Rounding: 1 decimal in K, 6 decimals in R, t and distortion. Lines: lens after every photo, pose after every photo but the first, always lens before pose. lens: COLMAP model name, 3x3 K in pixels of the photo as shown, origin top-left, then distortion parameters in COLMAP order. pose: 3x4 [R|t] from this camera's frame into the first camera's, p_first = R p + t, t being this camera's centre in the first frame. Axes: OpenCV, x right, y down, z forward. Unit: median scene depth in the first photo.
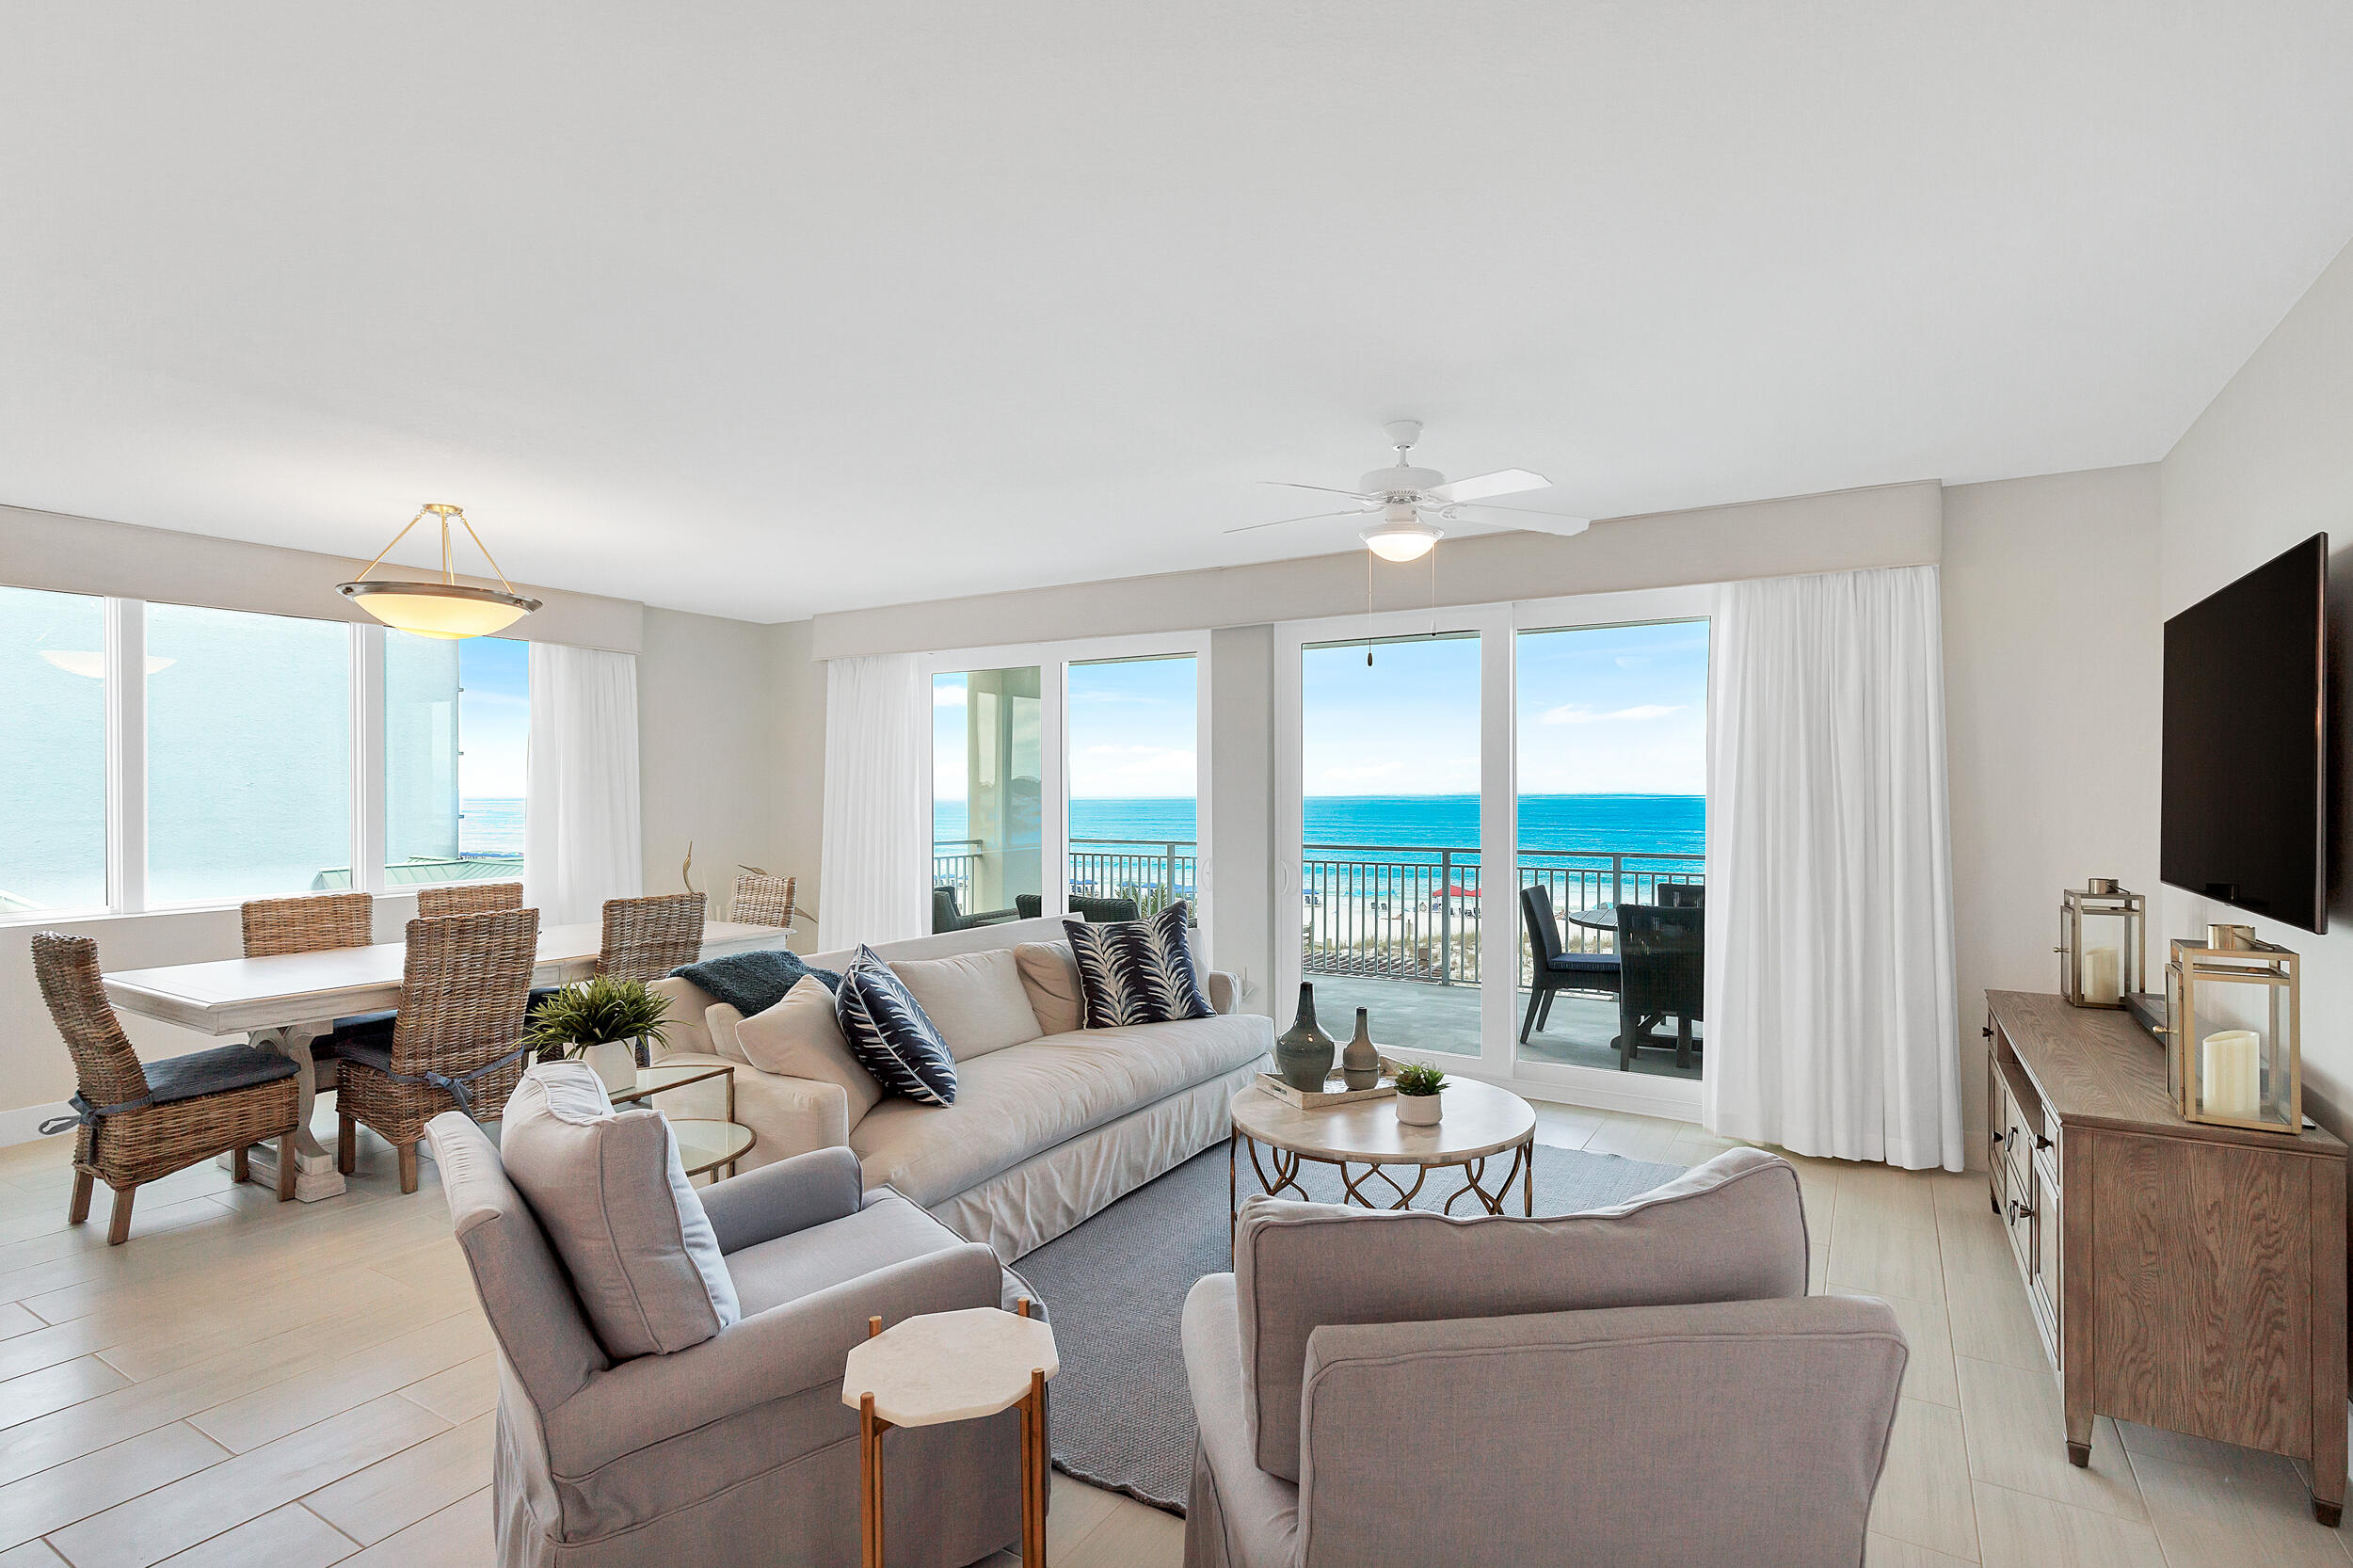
lens RADIAL K [[1117.6, 0, 1228.6], [0, 1117.6, 788.8], [0, 0, 1]] dist [0.003087, 0.000617]
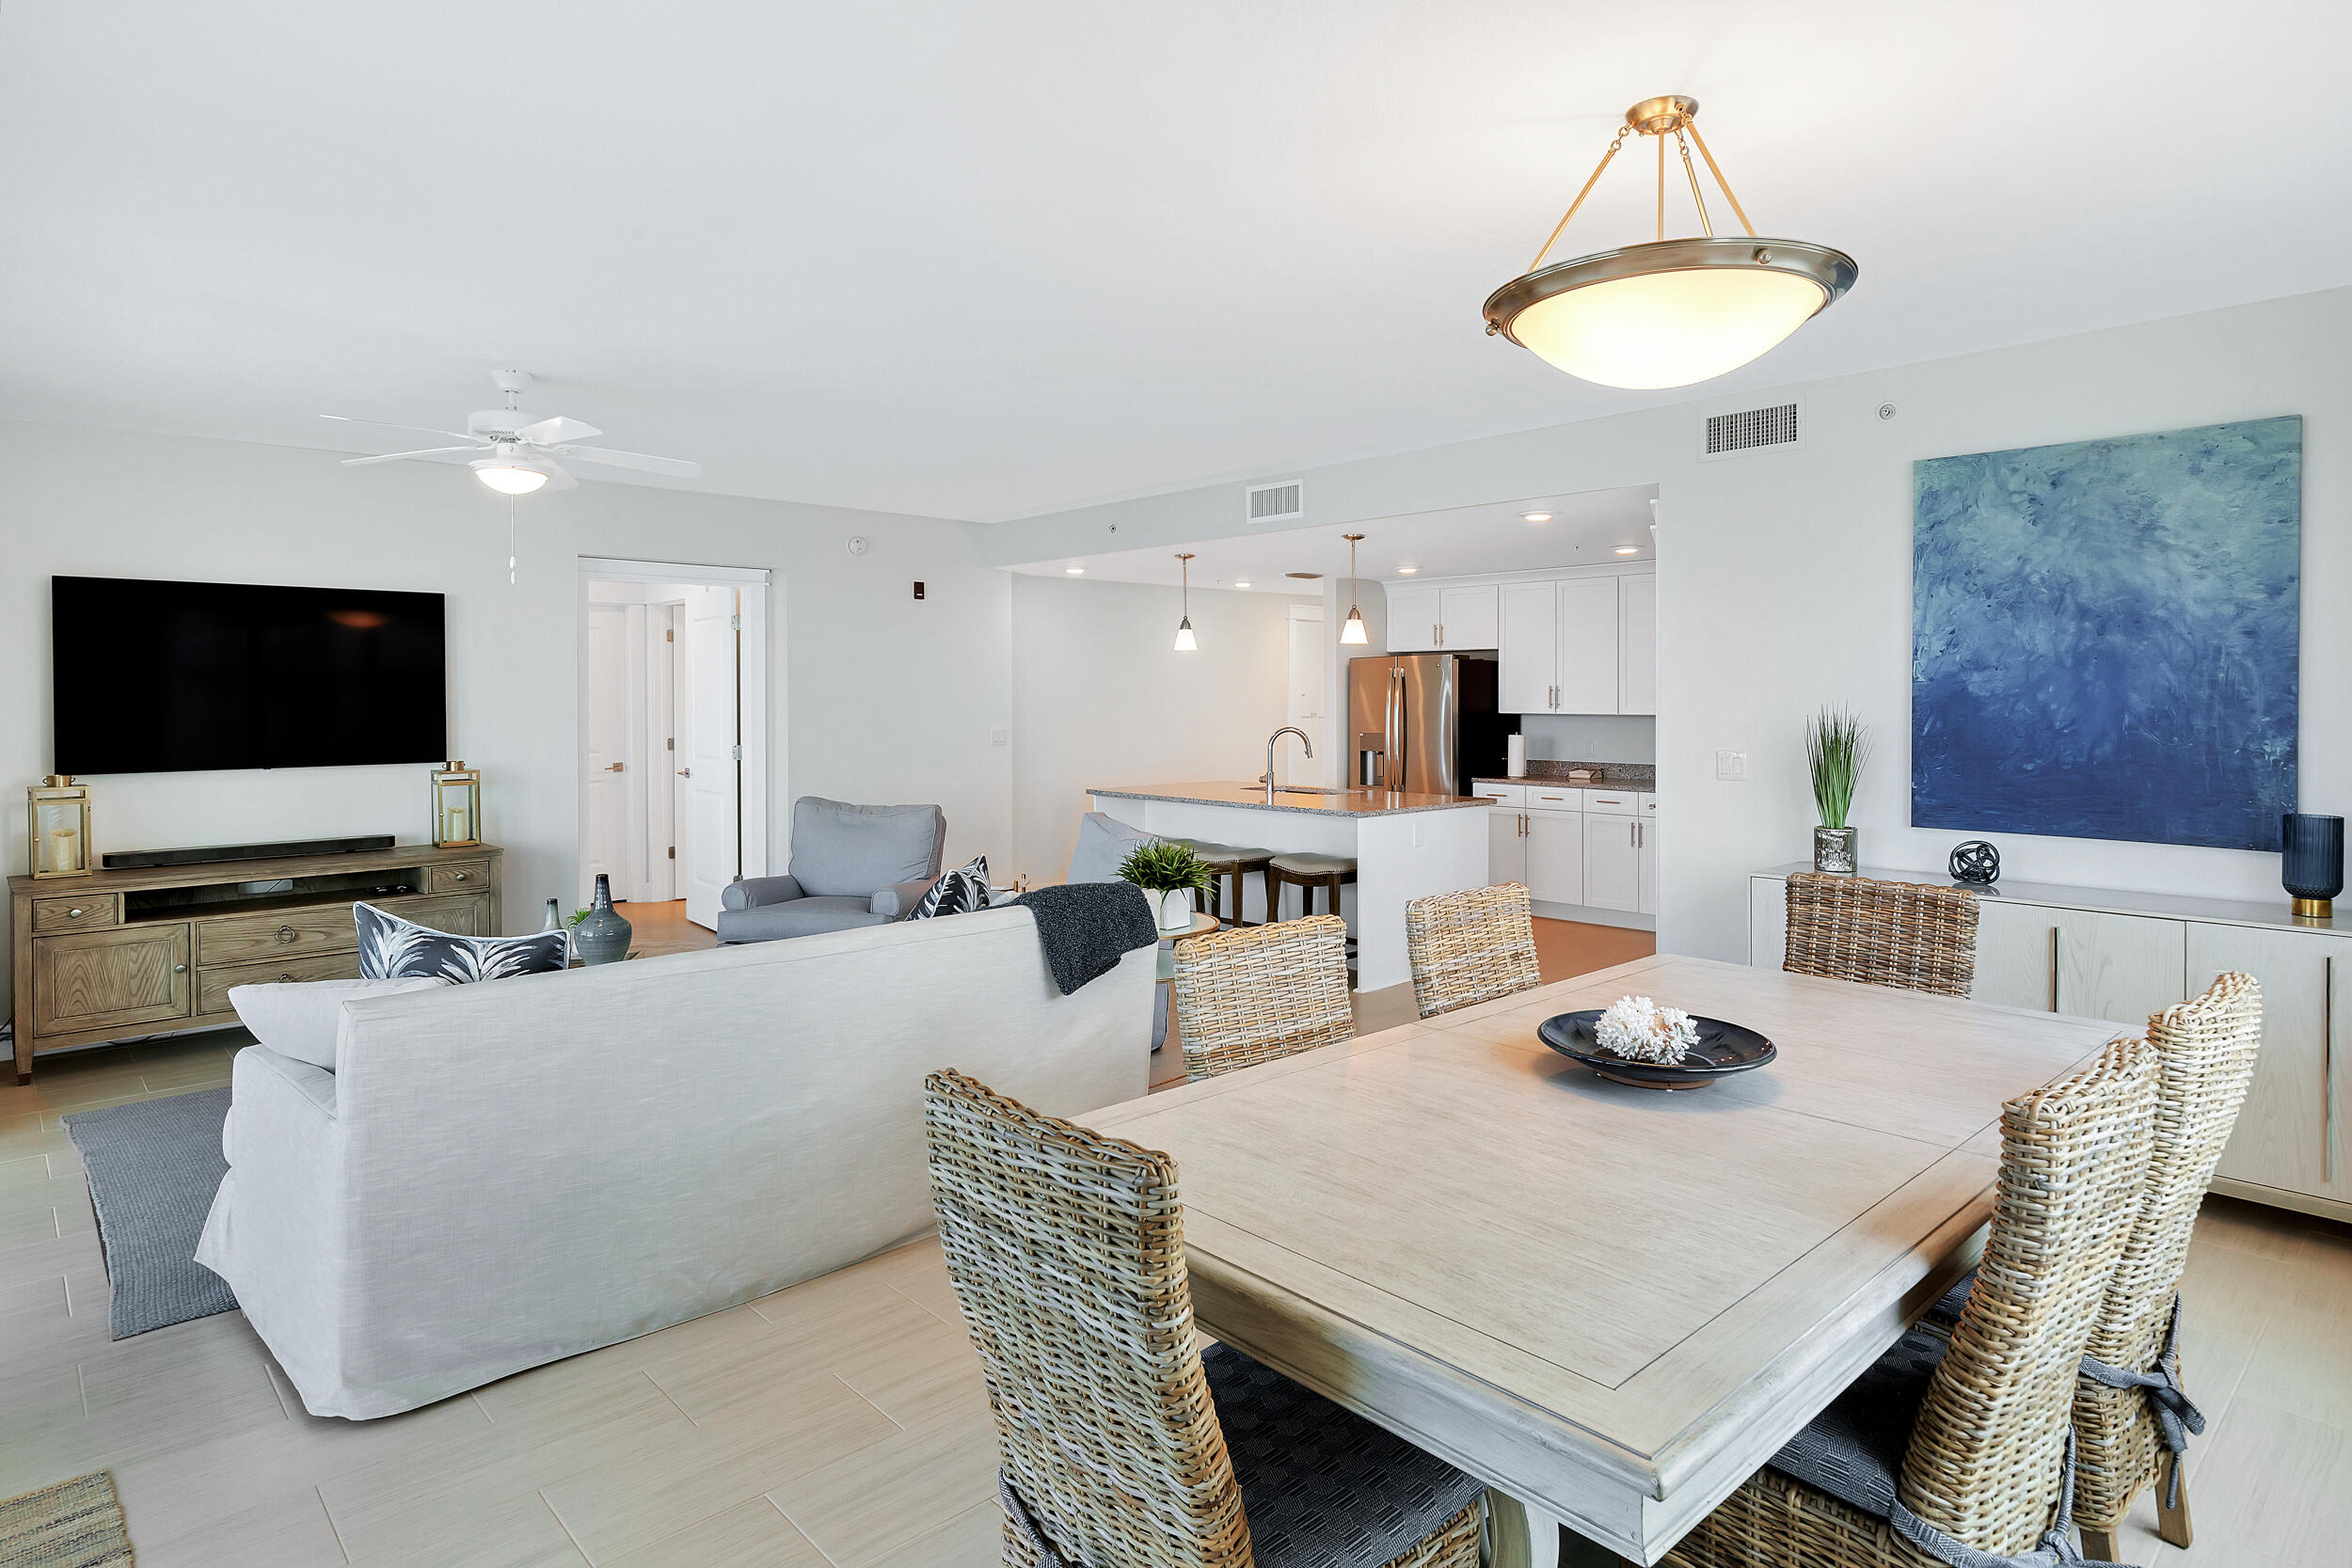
lens RADIAL K [[1282.6, 0, 1174.5], [0, 1282.6, 704.8], [0, 0, 1]] dist [0.001324, 0.001143]
pose [[-0.954520, 0.004742, 0.298108, -0.679194], [0.007016, 0.999954, 0.006560, -0.001531], [-0.298063, 0.008354, -0.954510, 1.616536]]
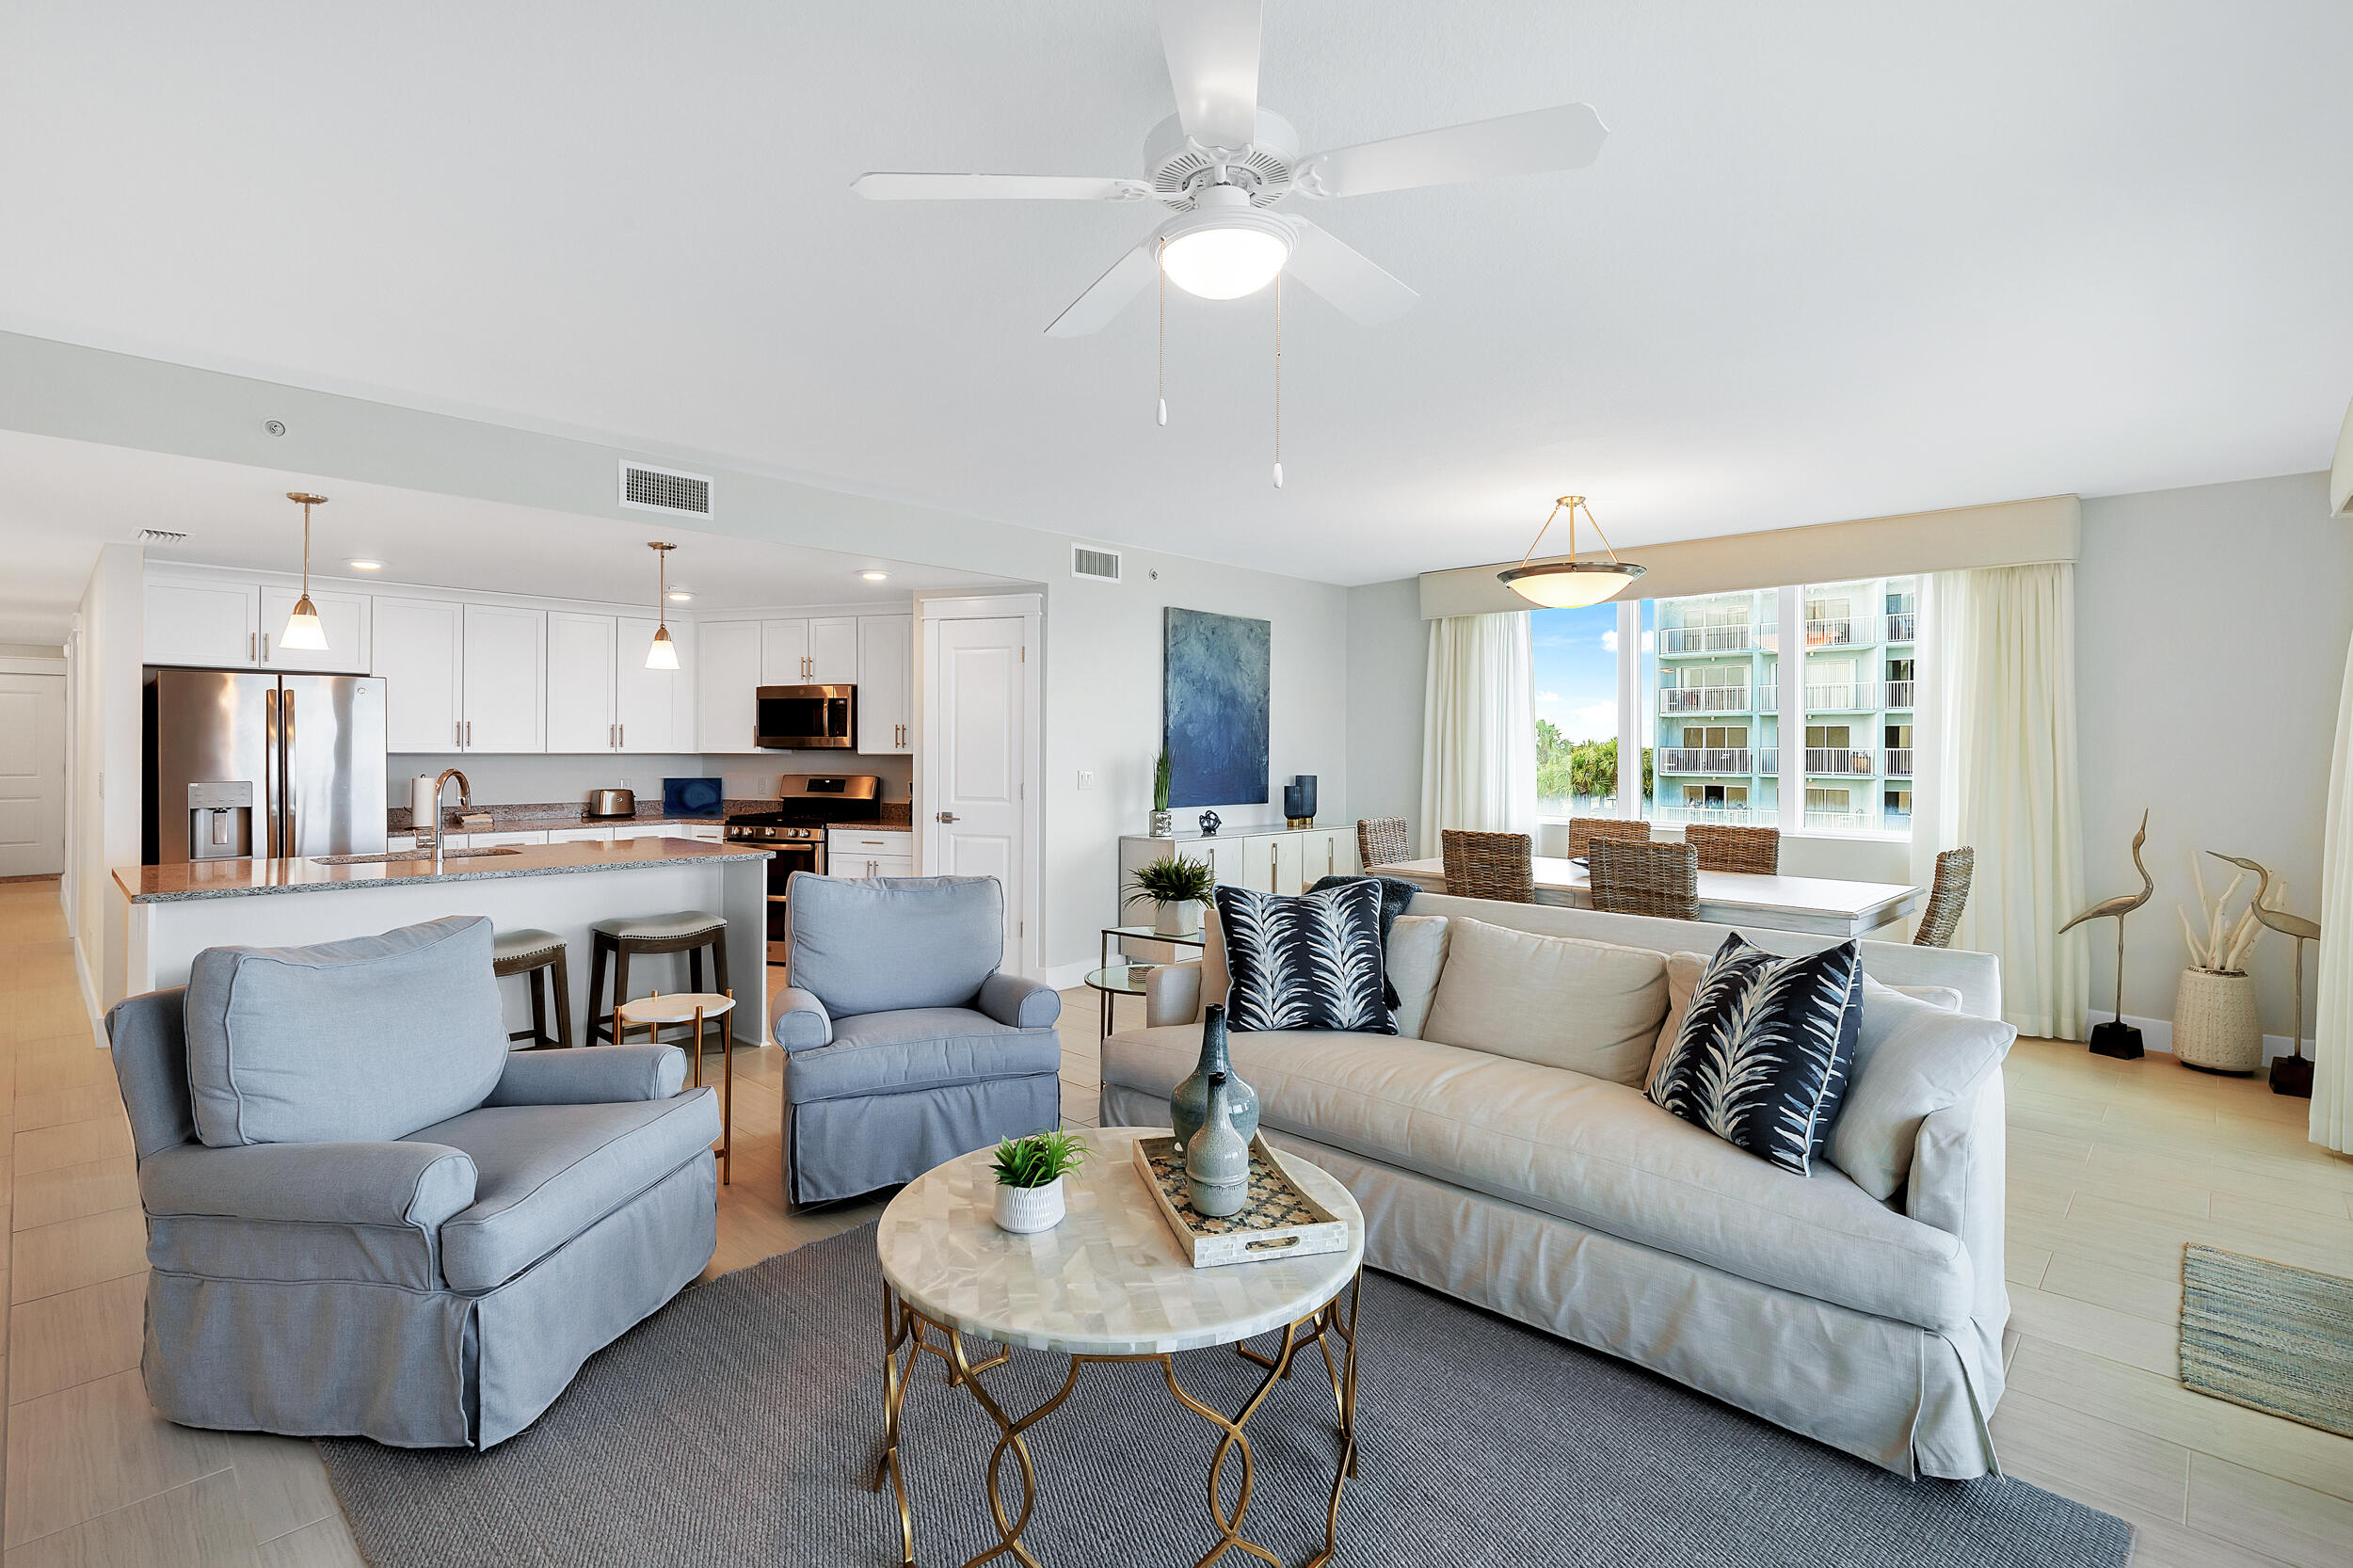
lens RADIAL K [[1096.3, 0, 1172.5], [0, 1096.3, 755.4], [0, 0, 1]] dist [0.004119, 0.000163]
pose [[-0.239697, 0.009387, -0.970802, 0.551781], [-0.003394, 0.999939, 0.010507, 0.013392], [0.970842, 0.005814, -0.239650, 0.886606]]
